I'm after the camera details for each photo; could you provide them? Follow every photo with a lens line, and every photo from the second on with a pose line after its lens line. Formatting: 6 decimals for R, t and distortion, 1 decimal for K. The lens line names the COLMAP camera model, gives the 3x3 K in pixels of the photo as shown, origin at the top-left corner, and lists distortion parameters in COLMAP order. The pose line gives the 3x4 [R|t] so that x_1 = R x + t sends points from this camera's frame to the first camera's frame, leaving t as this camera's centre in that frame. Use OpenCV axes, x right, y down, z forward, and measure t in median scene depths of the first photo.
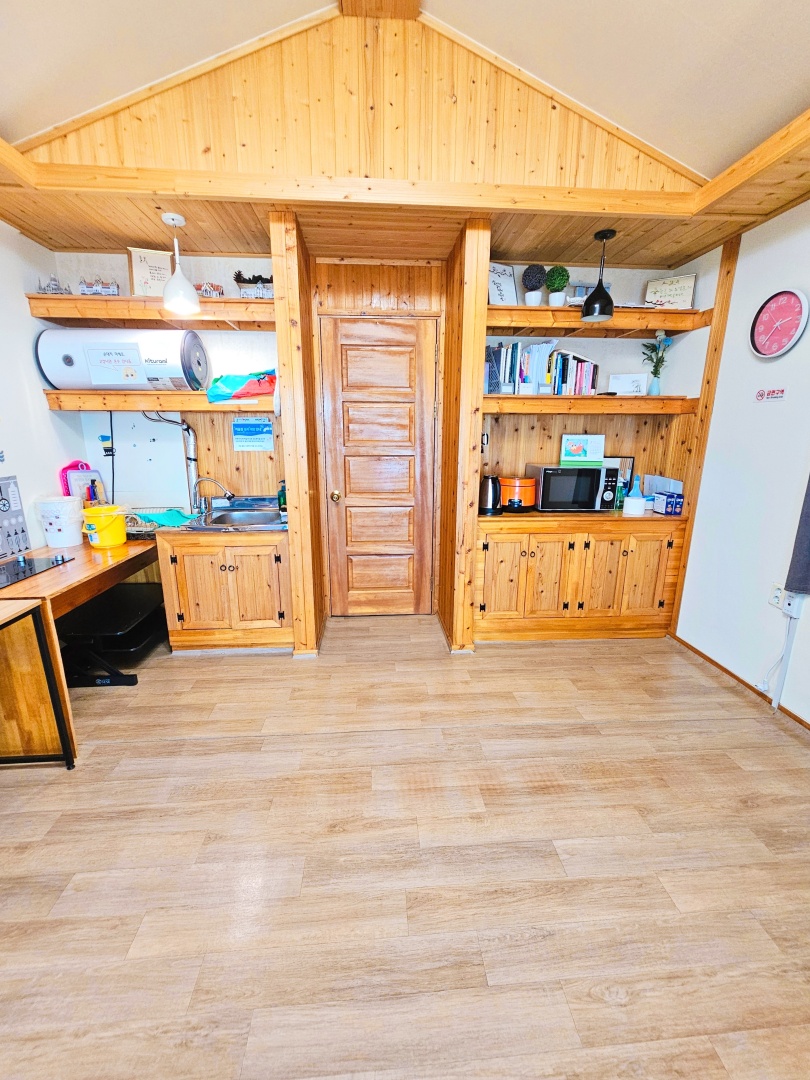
lens RADIAL K [[442.9, 0, 406.7], [0, 442.9, 540.3], [0, 0, 1]] dist [0.000803, 0.000066]
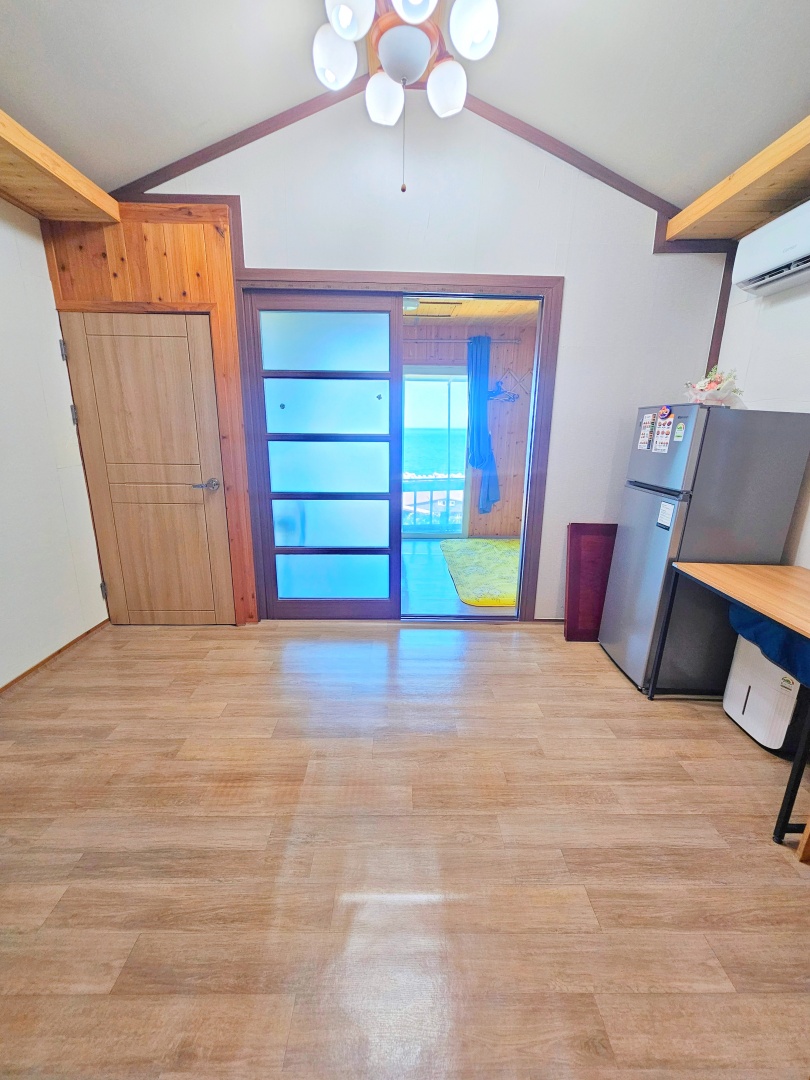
lens RADIAL K [[442.9, 0, 403.5], [0, 442.9, 543.4], [0, 0, 1]] dist [0.000803, 0.000066]
pose [[-0.998277, -0.029948, 0.050460, -0.095287], [-0.002371, 0.879837, 0.475270, -0.378422], [-0.058630, 0.474332, -0.878392, 1.595082]]
